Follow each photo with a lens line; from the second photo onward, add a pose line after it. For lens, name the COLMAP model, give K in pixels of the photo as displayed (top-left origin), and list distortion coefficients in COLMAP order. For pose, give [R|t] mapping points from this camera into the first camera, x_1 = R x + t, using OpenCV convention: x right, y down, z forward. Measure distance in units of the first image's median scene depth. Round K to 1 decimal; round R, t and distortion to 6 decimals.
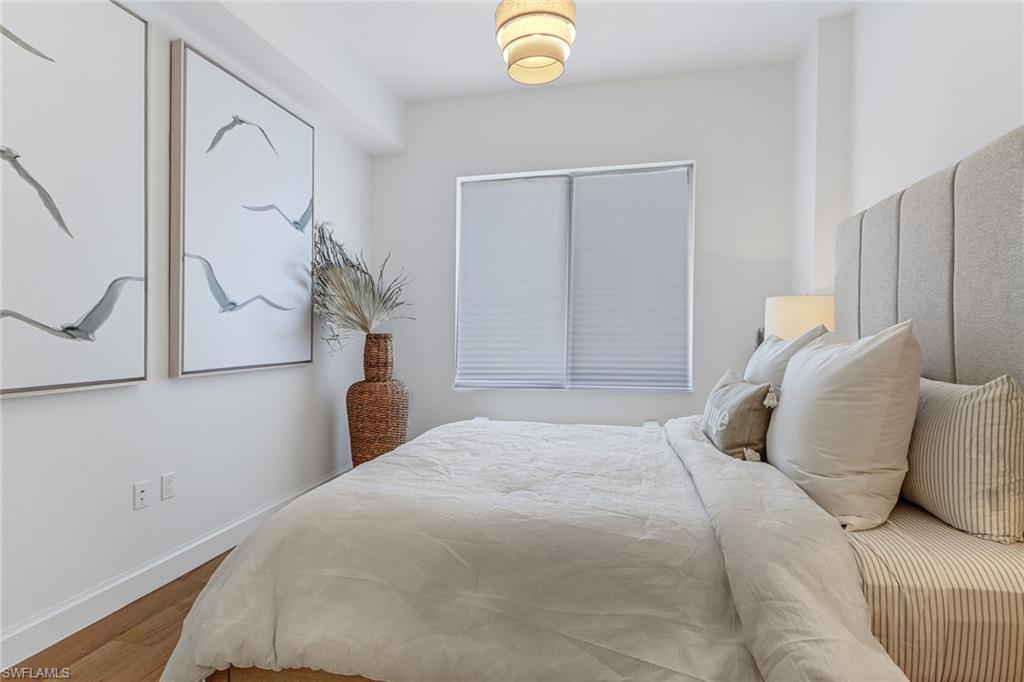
lens RADIAL K [[526.8, 0, 512.0], [0, 526.8, 341.0], [0, 0, 1]] dist [0.000497, -0.000121]
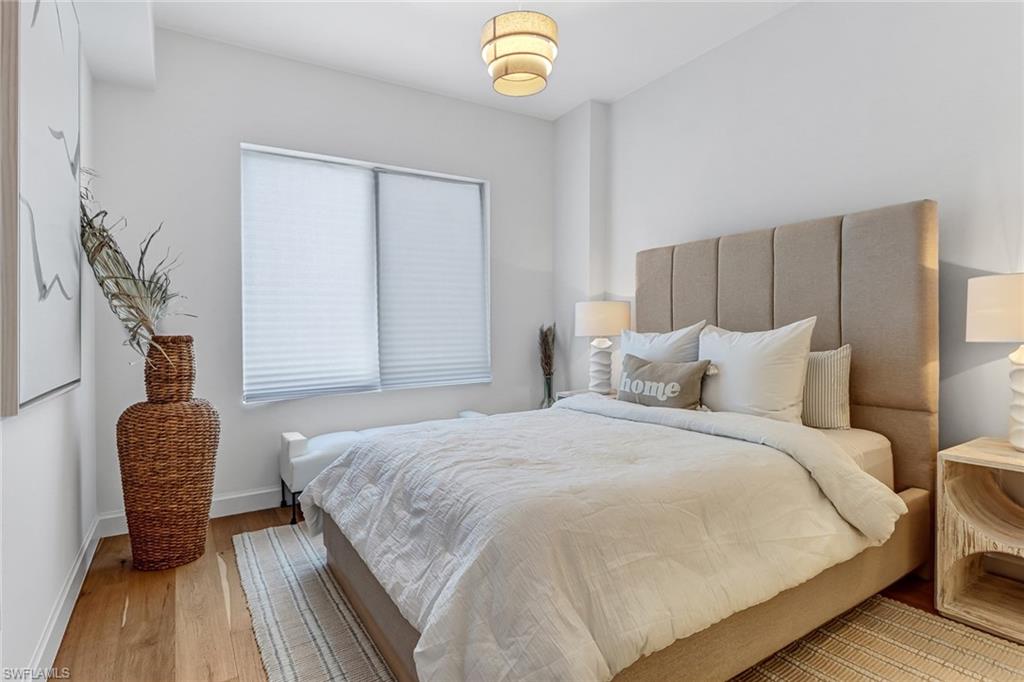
lens RADIAL K [[528.2, 0, 515.3], [0, 528.2, 331.9], [0, 0, 1]] dist [0.001207, -0.012928]
pose [[0.705405, -0.012832, 0.708689, -0.442915], [0.027405, 0.999582, -0.009179, 0.000441], [-0.708275, 0.025896, 0.705462, 0.155512]]
